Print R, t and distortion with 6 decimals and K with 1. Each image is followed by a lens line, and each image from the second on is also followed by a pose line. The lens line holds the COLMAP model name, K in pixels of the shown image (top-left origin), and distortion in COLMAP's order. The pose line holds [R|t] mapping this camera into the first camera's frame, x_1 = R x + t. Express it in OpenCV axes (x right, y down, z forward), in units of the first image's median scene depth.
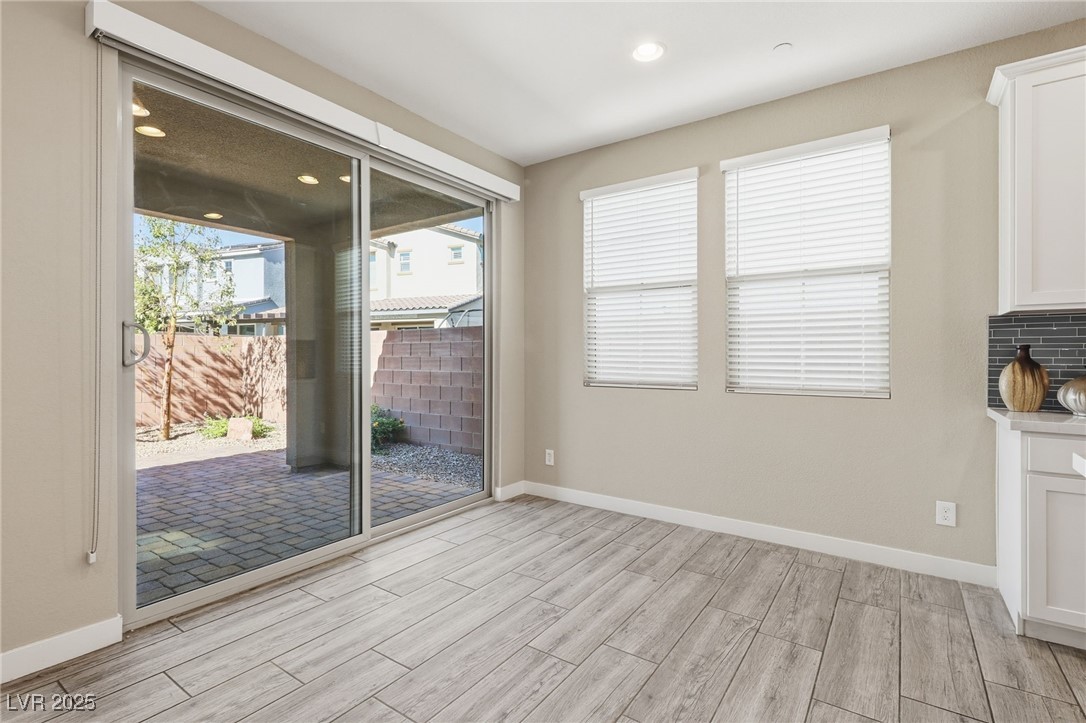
lens RADIAL K [[509.4, 0, 548.3], [0, 509.4, 355.3], [0, 0, 1]] dist [0.013178, -0.003272]
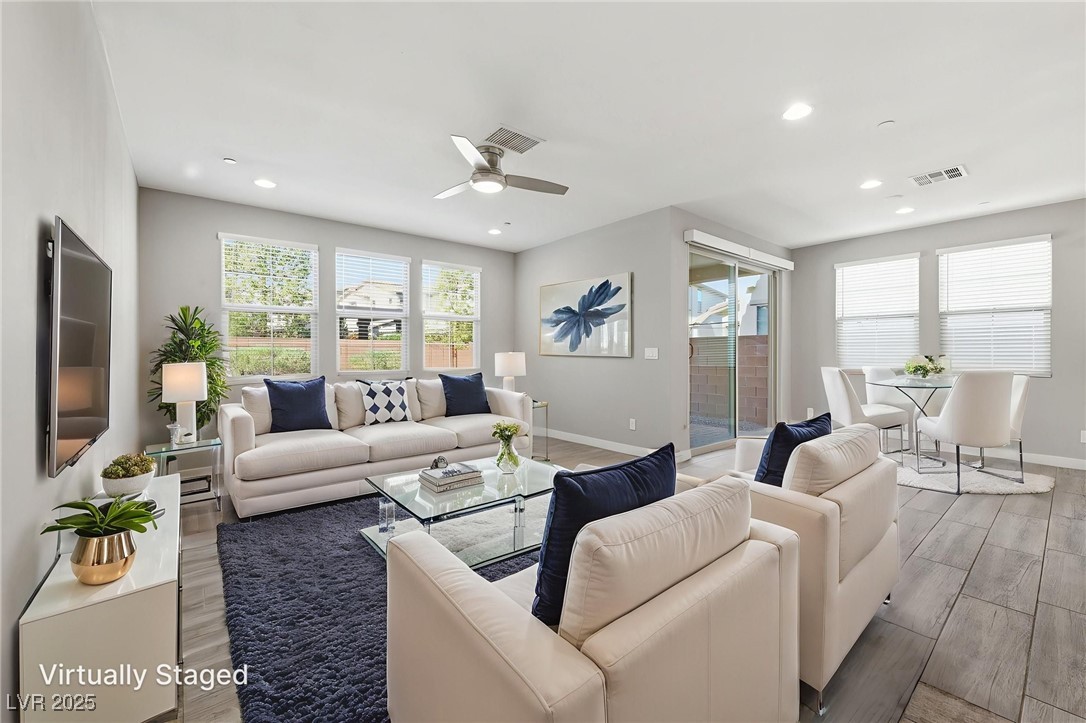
lens RADIAL K [[427.3, 0, 540.6], [0, 427.3, 359.6], [0, 0, 1]] dist [-0.010676, -0.000284]
pose [[0.958524, 0.001076, -0.285011, -0.729407], [0.001467, 0.999961, 0.008708, 0.002122], [0.285009, -0.008765, 0.958485, -1.070627]]
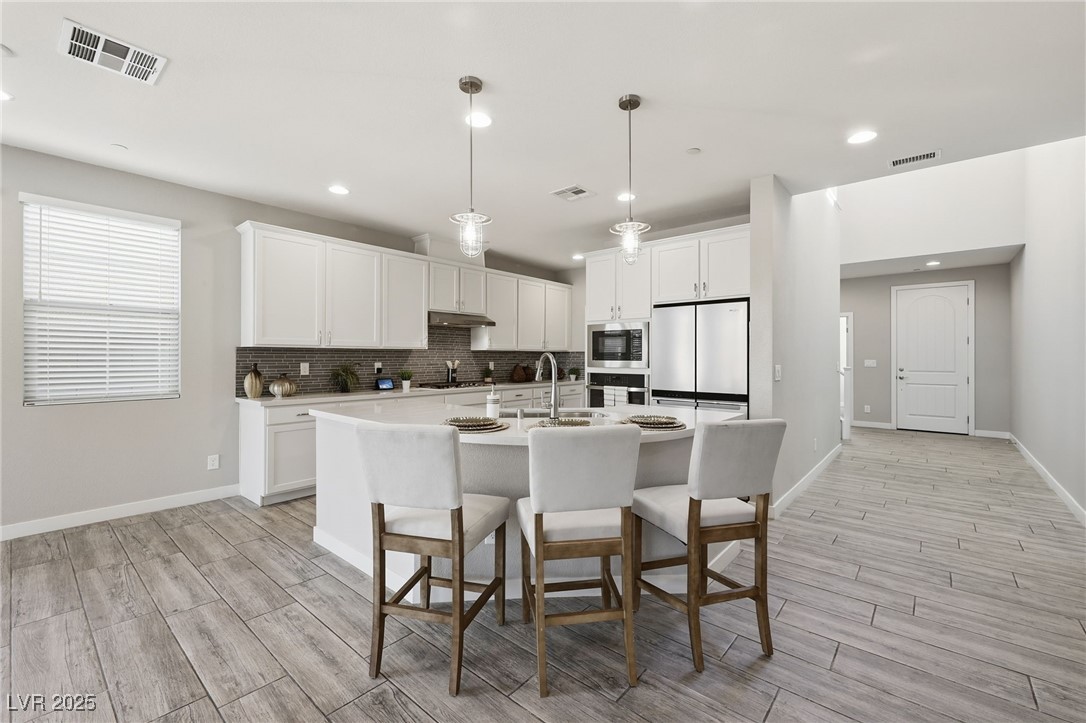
lens RADIAL K [[456.8, 0, 541.4], [0, 456.8, 356.8], [0, 0, 1]] dist [0.000697, -0.000106]
pose [[0.107341, -0.002520, 0.994219, -0.611632], [-0.004839, 0.999984, 0.003057, -0.050139], [-0.994210, -0.005139, 0.107327, -0.239843]]
